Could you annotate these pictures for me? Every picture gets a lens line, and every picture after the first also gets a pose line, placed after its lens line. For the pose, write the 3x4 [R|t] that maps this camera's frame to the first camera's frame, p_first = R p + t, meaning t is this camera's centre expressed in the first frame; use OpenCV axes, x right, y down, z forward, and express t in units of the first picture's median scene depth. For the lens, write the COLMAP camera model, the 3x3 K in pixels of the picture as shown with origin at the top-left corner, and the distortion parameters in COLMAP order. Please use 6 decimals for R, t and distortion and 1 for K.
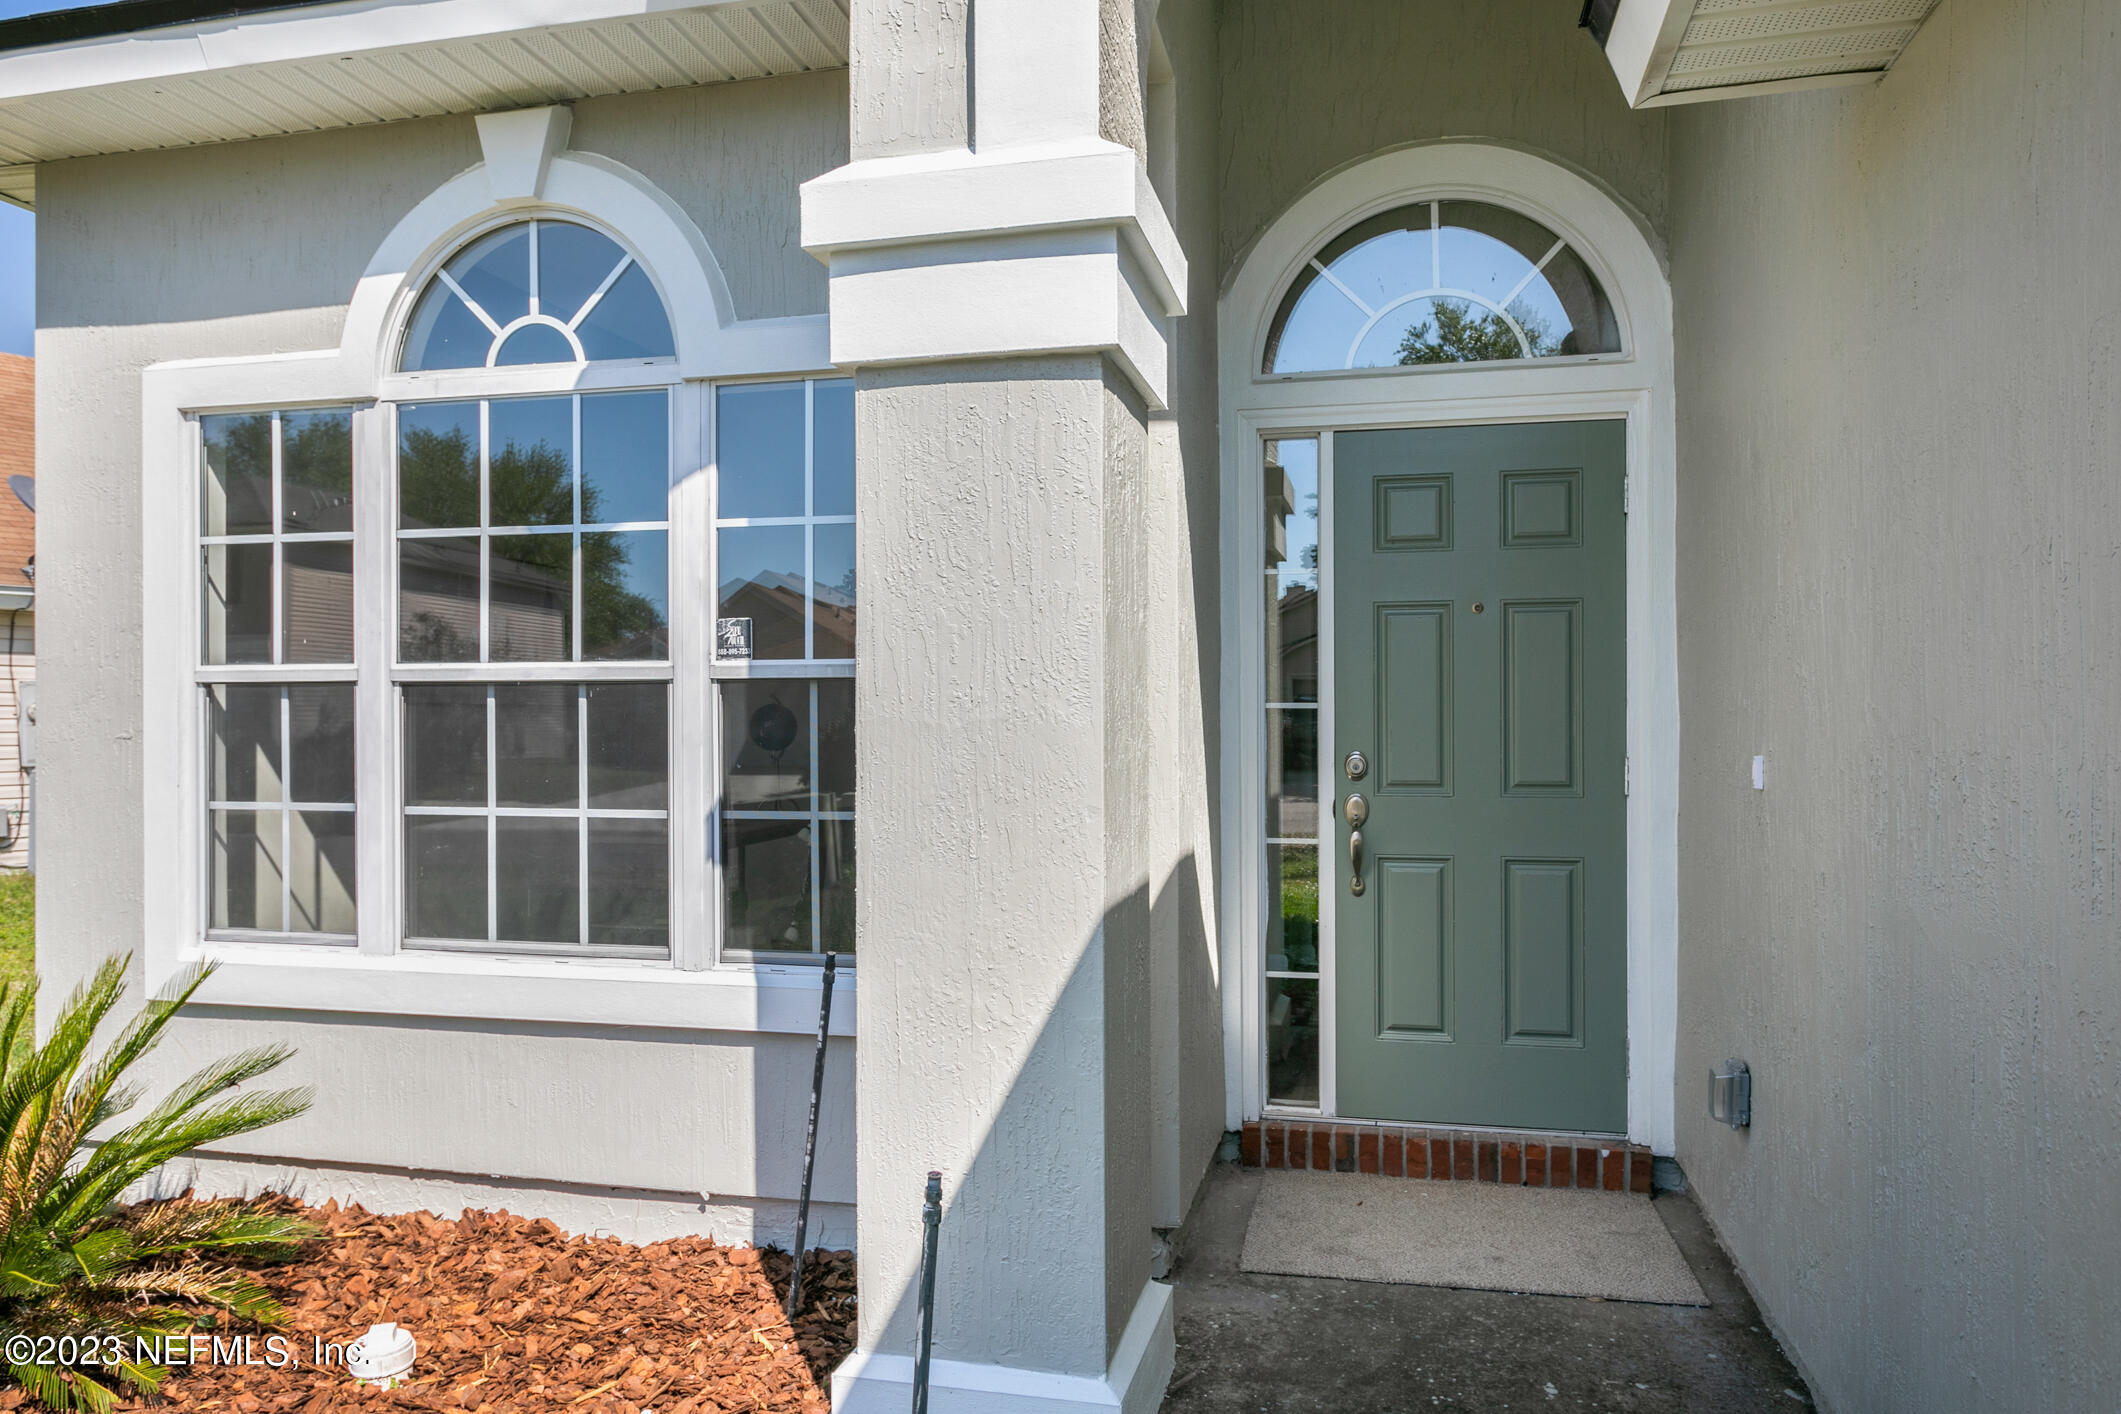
lens RADIAL K [[1453.6, 0, 1057.4], [0, 1453.6, 715.1], [0, 0, 1]] dist [-0.007245, -0.001948]
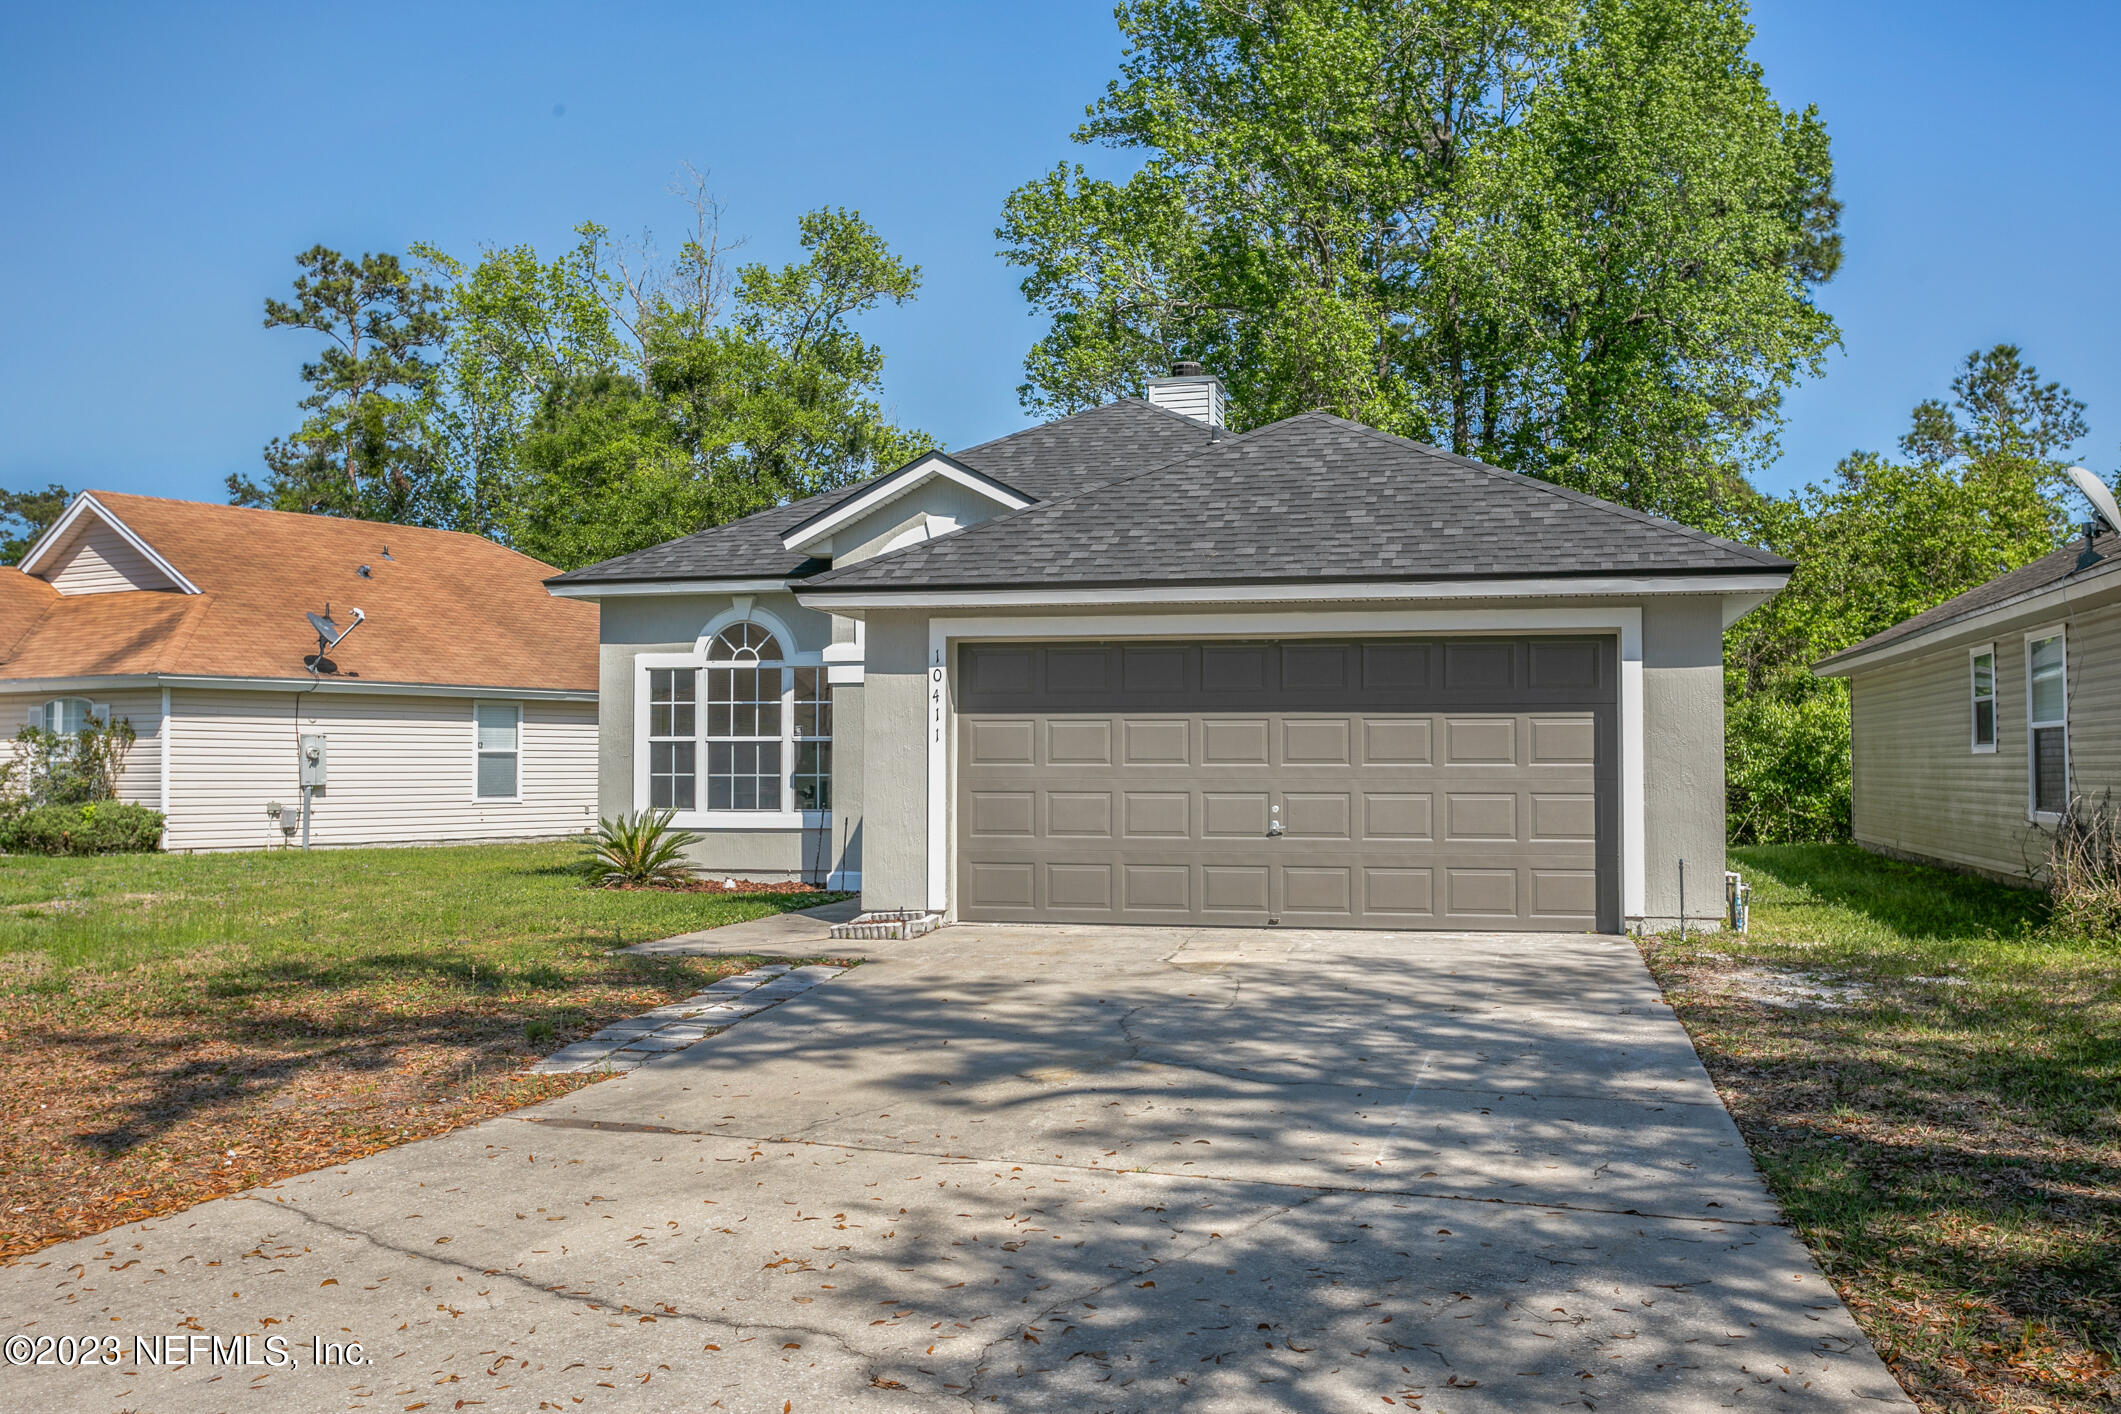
lens RADIAL K [[2113.1, 0, 1061.0], [0, 2113.1, 703.5], [0, 0, 1]] dist [0.011907, 0.000000]
pose [[0.999994, 0.002783, 0.001911, 0.479687], [-0.002722, 0.999502, -0.031448, 0.050849], [-0.001998, 0.031443, 0.999504, -4.708410]]
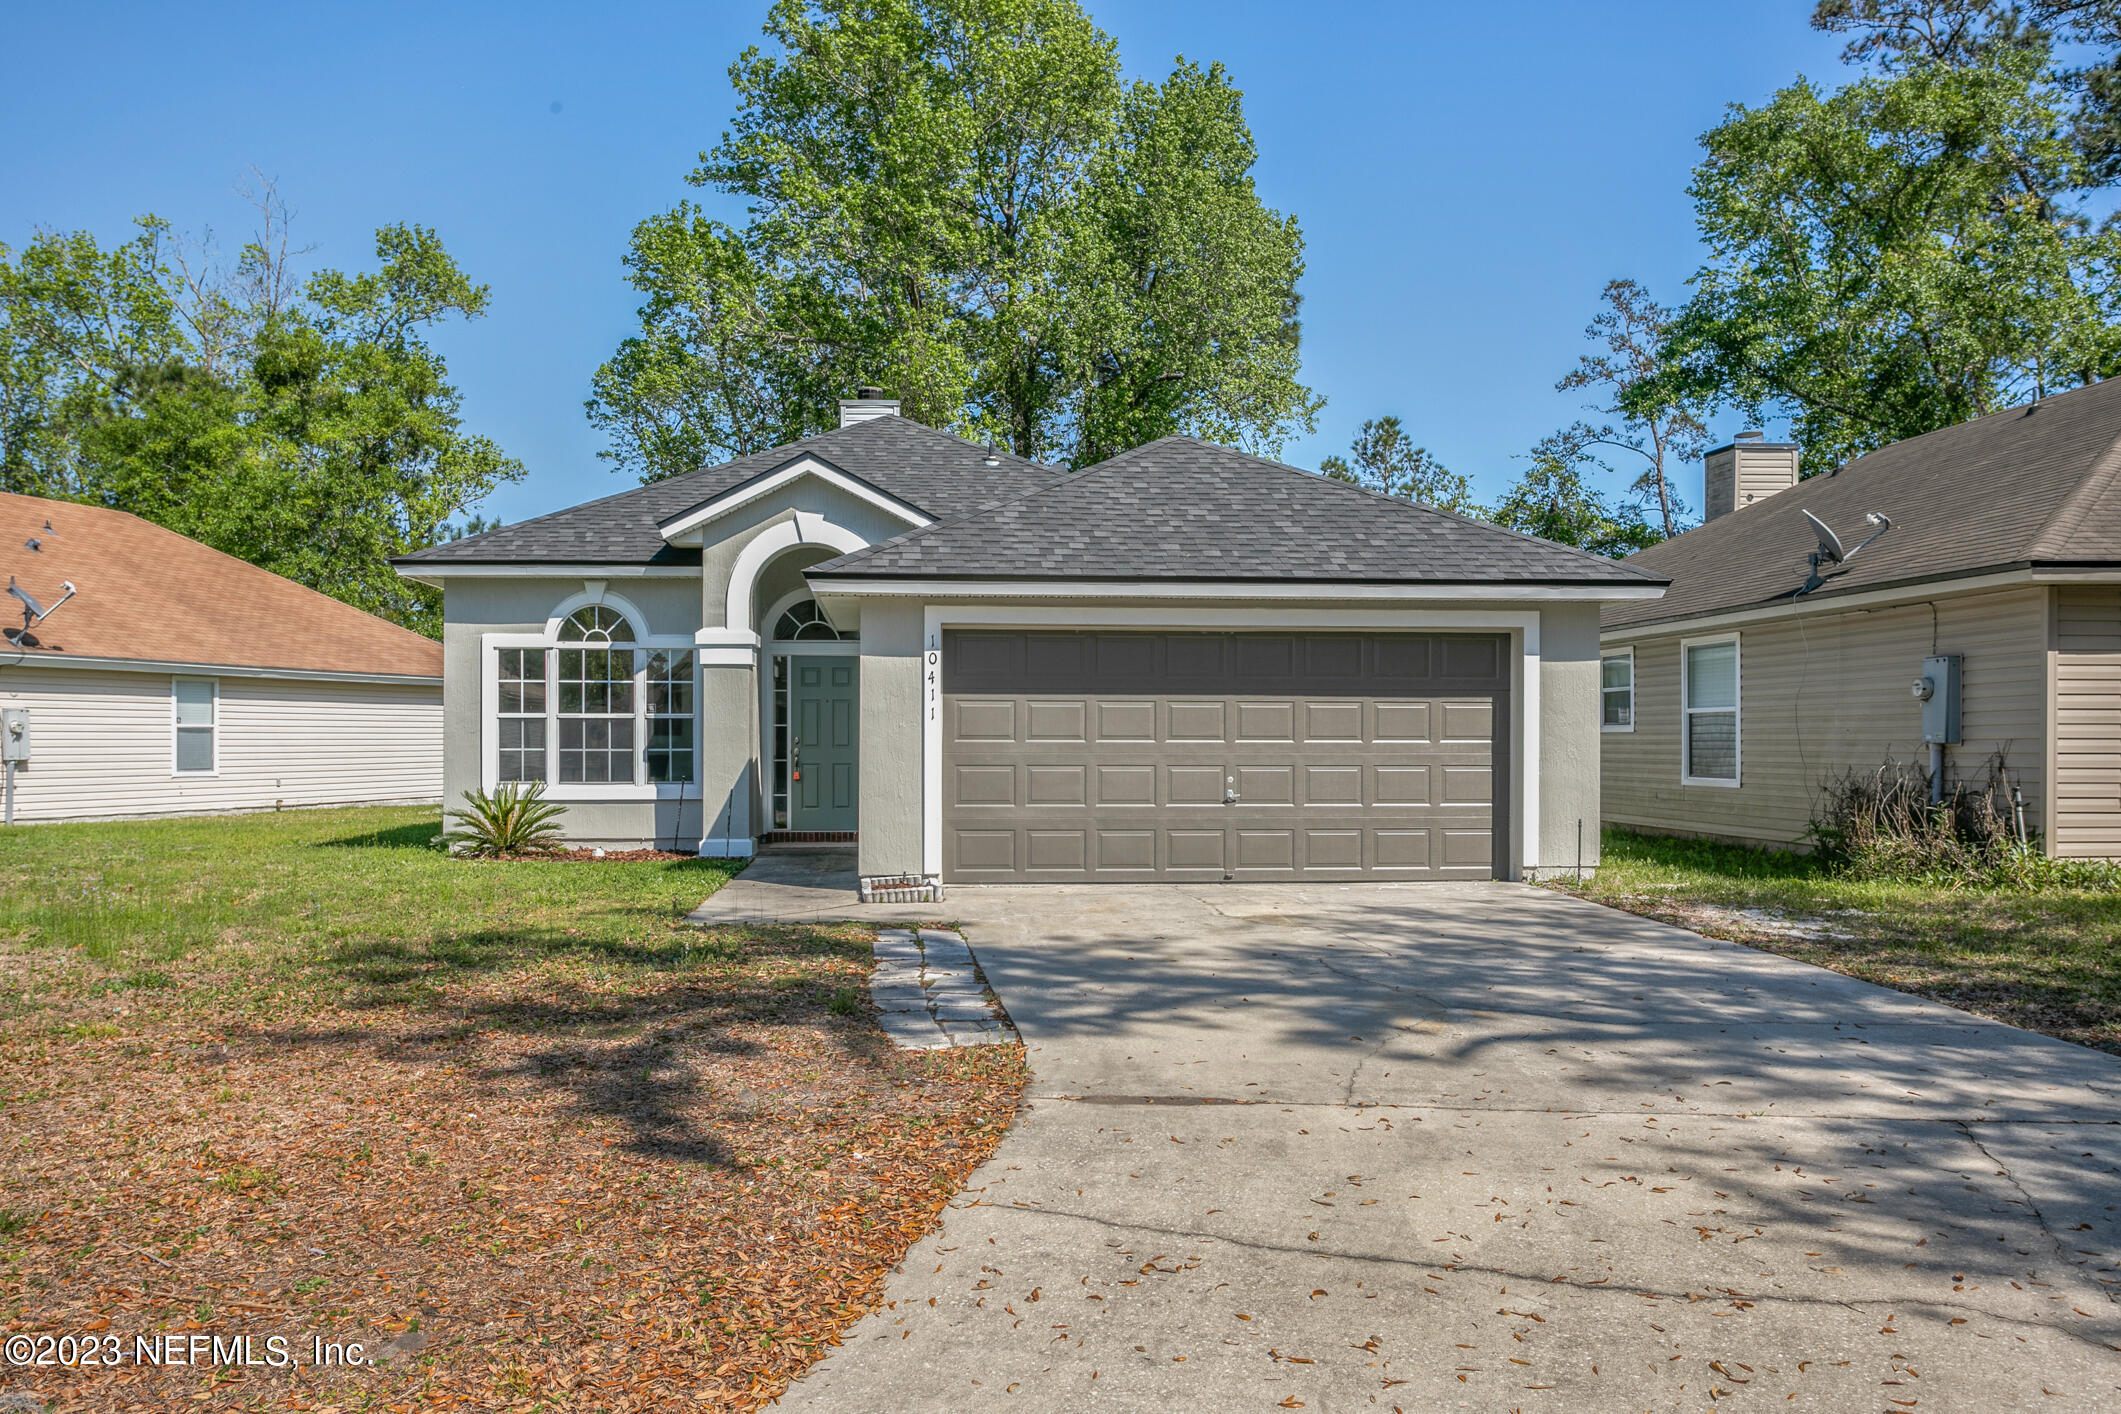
lens RADIAL K [[1749.6, 0, 1062.5], [0, 1749.6, 762.9], [0, 0, 1]] dist [0.008091, 0.010240]
pose [[0.947751, -0.000622, 0.319010, -0.700590], [-0.002736, 0.999945, 0.010077, 0.050047], [-0.318999, -0.010423, 0.947698, -4.180622]]
